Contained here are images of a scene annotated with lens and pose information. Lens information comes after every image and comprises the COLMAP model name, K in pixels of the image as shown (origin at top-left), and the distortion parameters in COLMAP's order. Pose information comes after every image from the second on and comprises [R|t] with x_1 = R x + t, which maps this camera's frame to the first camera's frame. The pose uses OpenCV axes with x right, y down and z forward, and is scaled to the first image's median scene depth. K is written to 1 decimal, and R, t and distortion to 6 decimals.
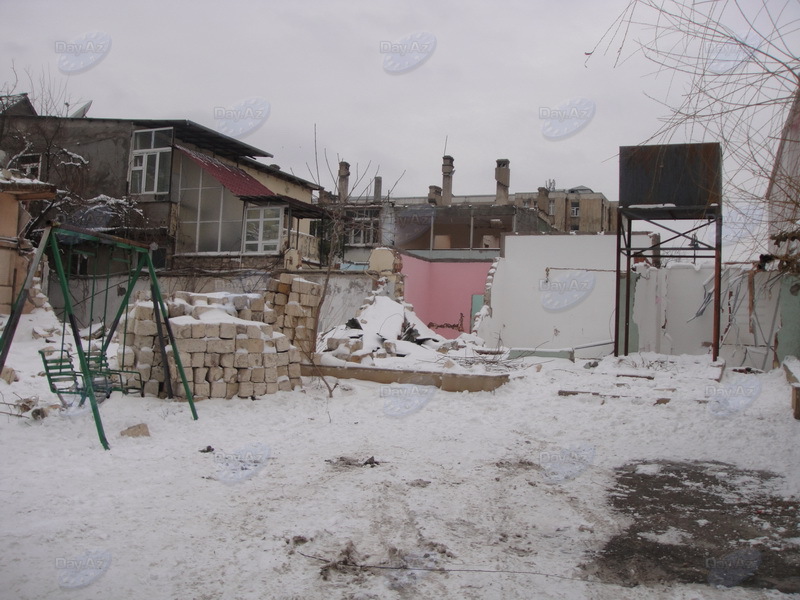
lens RADIAL K [[830.5, 0, 396.1], [0, 830.5, 303.2], [0, 0, 1]] dist [-0.181708, 0.149212]
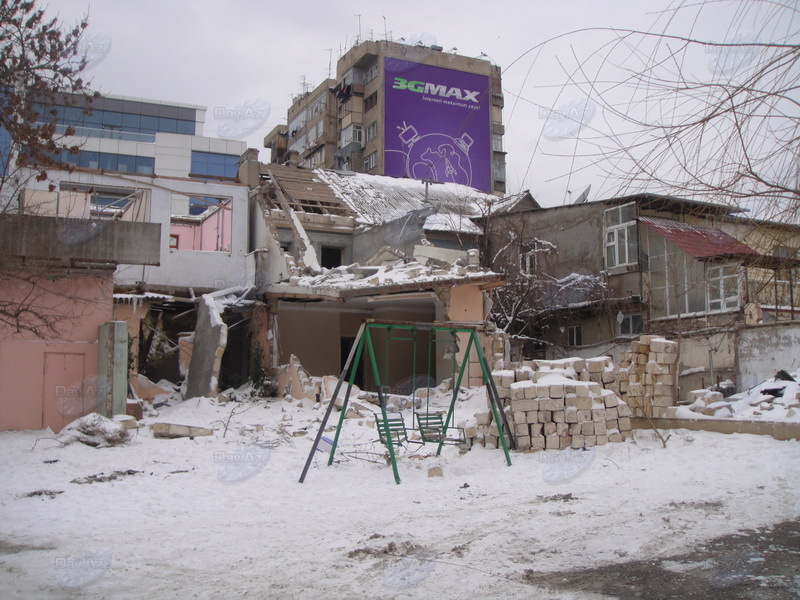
lens RADIAL K [[830.5, 0, 396.1], [0, 830.5, 303.2], [0, 0, 1]] dist [-0.181708, 0.149212]
pose [[0.759913, -0.110652, -0.640538, 0.360332], [0.060497, 0.993167, -0.099796, 0.011181], [0.647204, 0.037086, 0.761414, -0.038606]]
